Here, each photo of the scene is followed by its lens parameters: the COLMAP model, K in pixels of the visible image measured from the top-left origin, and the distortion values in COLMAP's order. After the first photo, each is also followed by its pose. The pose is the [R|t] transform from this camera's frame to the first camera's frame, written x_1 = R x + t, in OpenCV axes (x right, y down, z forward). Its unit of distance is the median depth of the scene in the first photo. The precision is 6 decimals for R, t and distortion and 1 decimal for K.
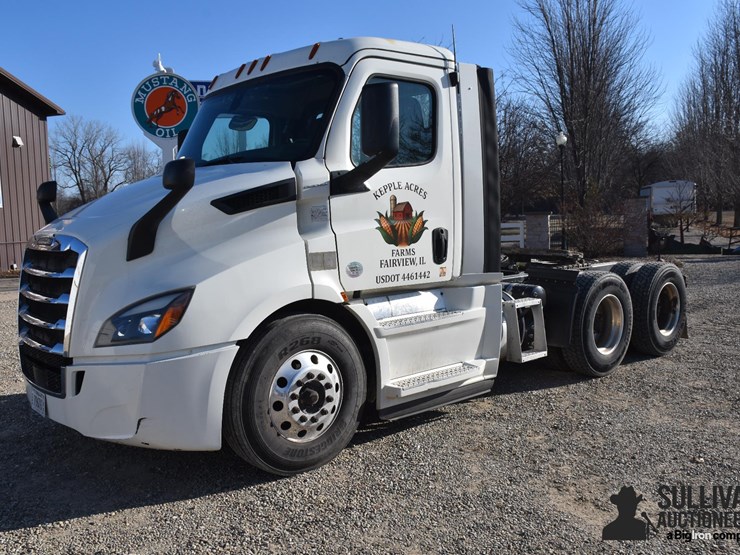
lens RADIAL K [[690.9, 0, 371.1], [0, 690.9, 279.5], [0, 0, 1]] dist [-0.088127, 0.000000]
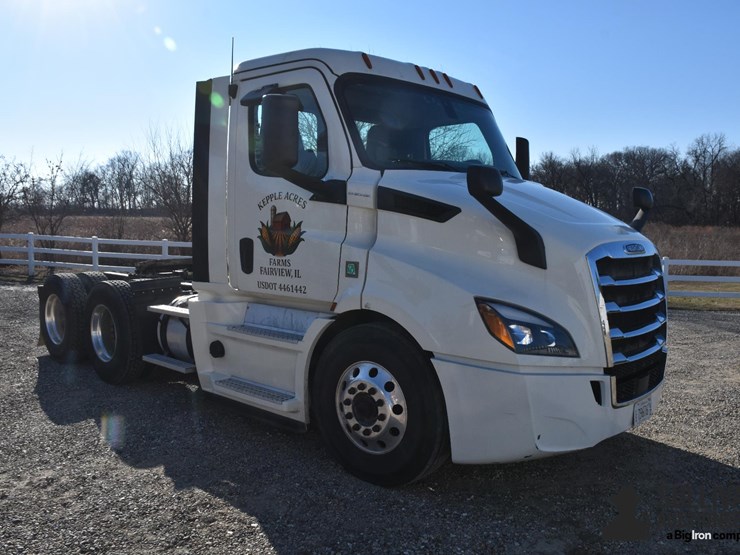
lens RADIAL K [[690.9, 0, 364.1], [0, 690.9, 279.2], [0, 0, 1]] dist [-0.088127, 0.000000]
pose [[0.108316, 0.090613, -0.989978, 1.047607], [-0.112182, 0.990590, 0.078395, -0.106876], [0.987767, 0.102566, 0.117462, 1.004203]]
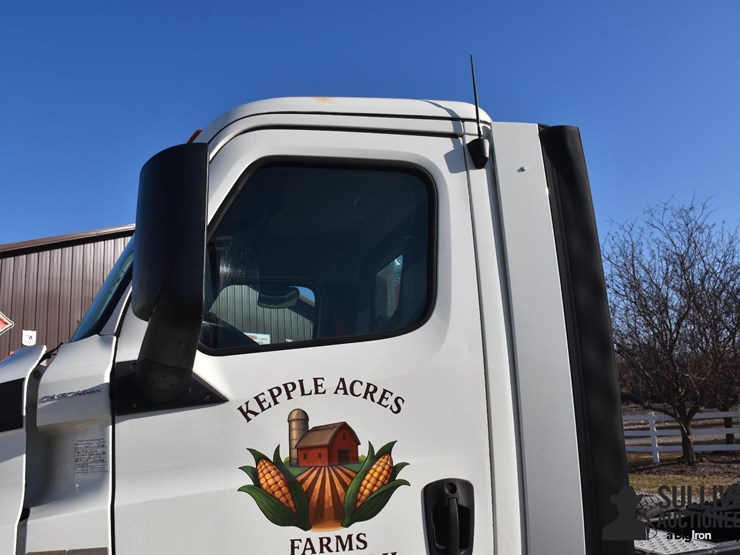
lens RADIAL K [[647.4, 0, 371.3], [0, 647.4, 284.2], [0, 0, 1]] dist [-0.130241, 0.047705]
pose [[0.896374, -0.106388, -0.430344, 0.251485], [-0.015646, 0.962578, -0.270554, -0.087323], [0.443023, 0.249251, 0.861165, 0.639545]]
